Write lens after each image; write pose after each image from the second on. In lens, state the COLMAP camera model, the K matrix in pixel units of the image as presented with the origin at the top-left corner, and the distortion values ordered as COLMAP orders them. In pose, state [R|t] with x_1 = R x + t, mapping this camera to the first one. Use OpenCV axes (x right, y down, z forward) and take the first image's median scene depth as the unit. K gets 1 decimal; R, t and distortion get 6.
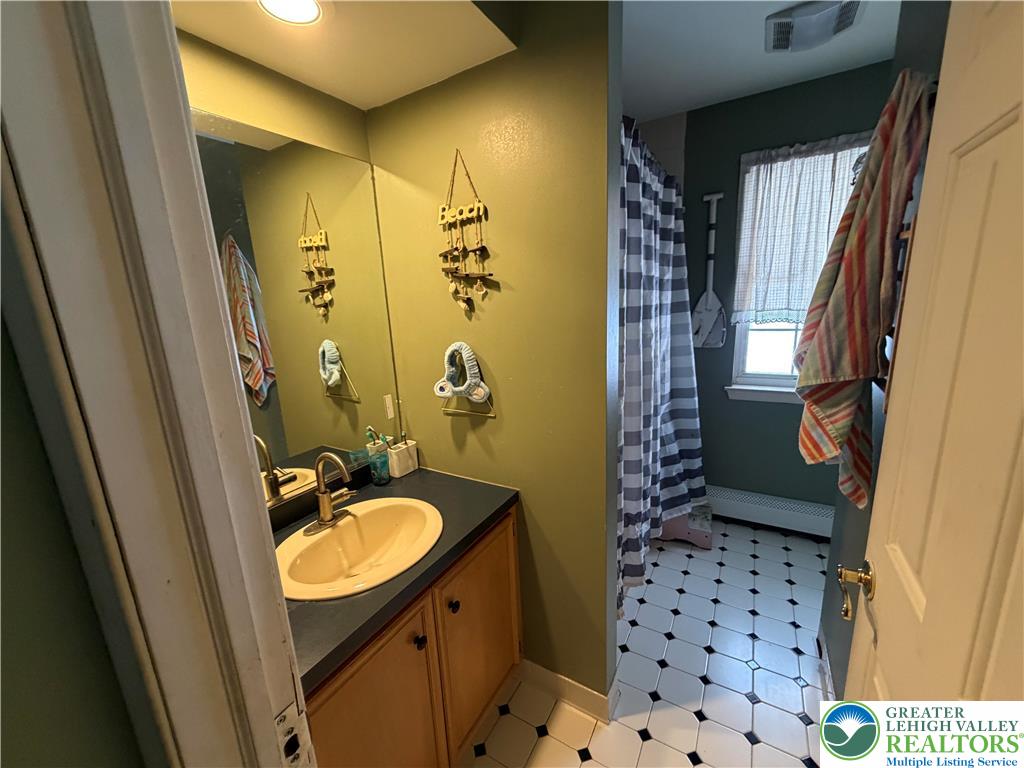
lens RADIAL K [[409.4, 0, 508.0], [0, 409.4, 384.8], [0, 0, 1]] dist [-0.000625, -0.000201]
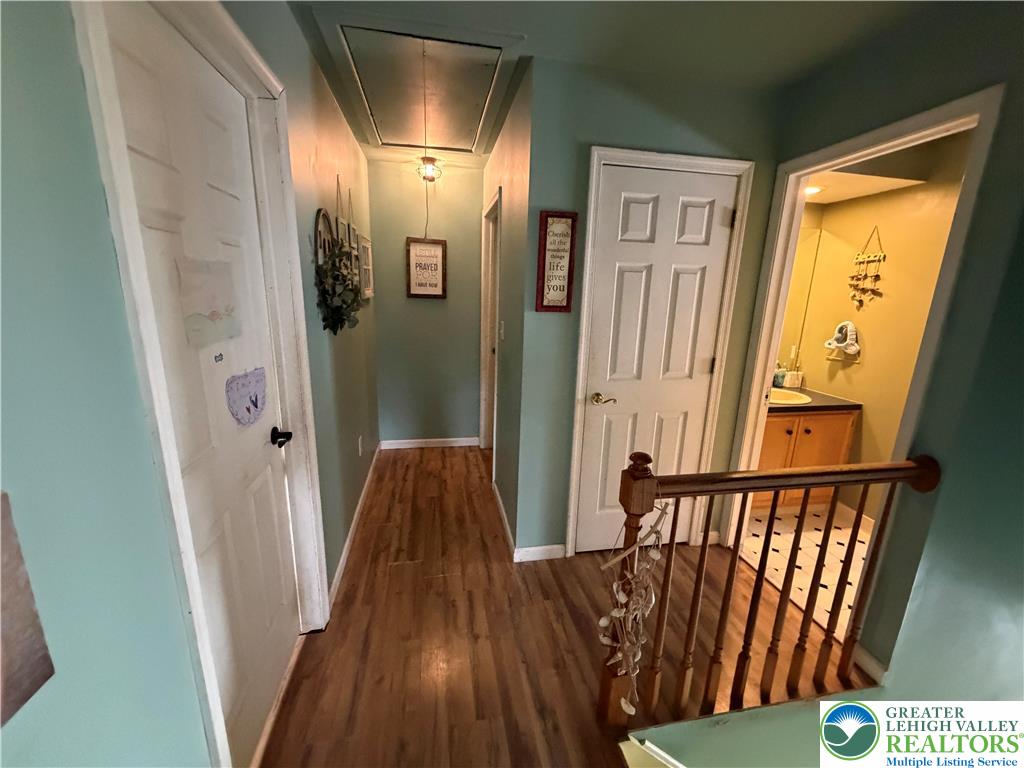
lens RADIAL K [[409.4, 0, 511.9], [0, 409.4, 383.1], [0, 0, 1]] dist [-0.000625, -0.000201]
pose [[0.661901, 0.237107, -0.711103, 0.302253], [-0.220039, 0.968321, 0.118058, 0.329297], [0.716568, 0.078328, 0.693105, -1.611834]]
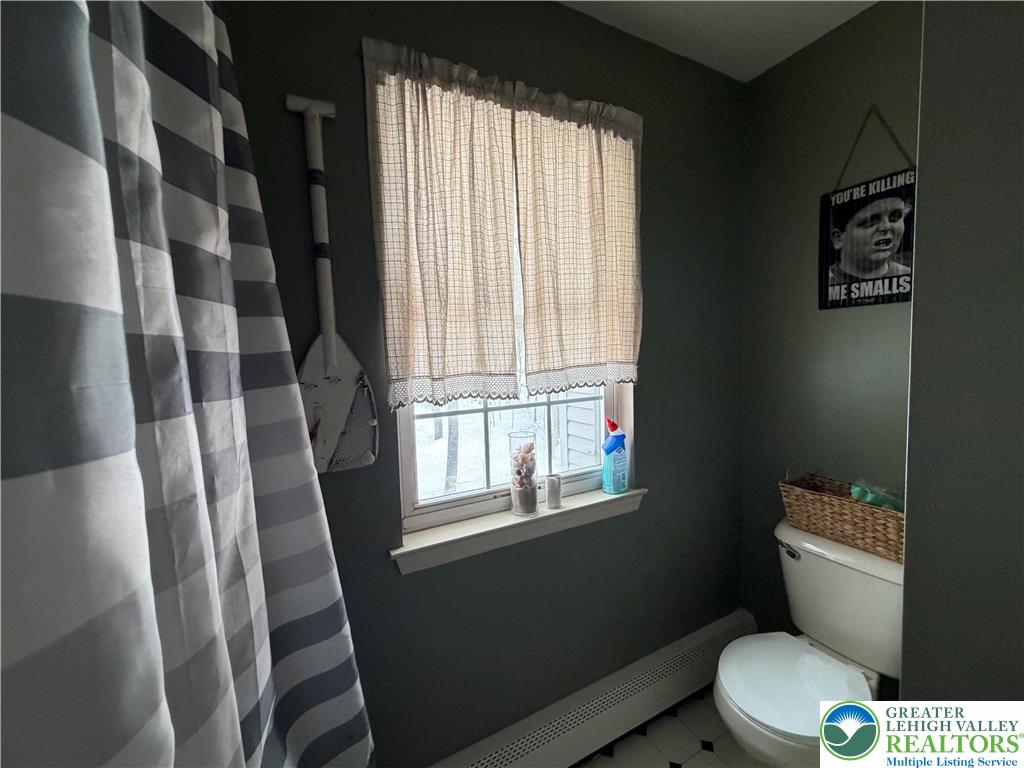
lens RADIAL K [[409.4, 0, 510.0], [0, 409.4, 386.1], [0, 0, 1]] dist [-0.000625, -0.000201]
pose [[0.520891, -0.033822, 0.852953, 0.182835], [0.186935, 0.979481, -0.075320, -0.087607], [-0.832903, 0.198680, 0.516525, 0.501875]]
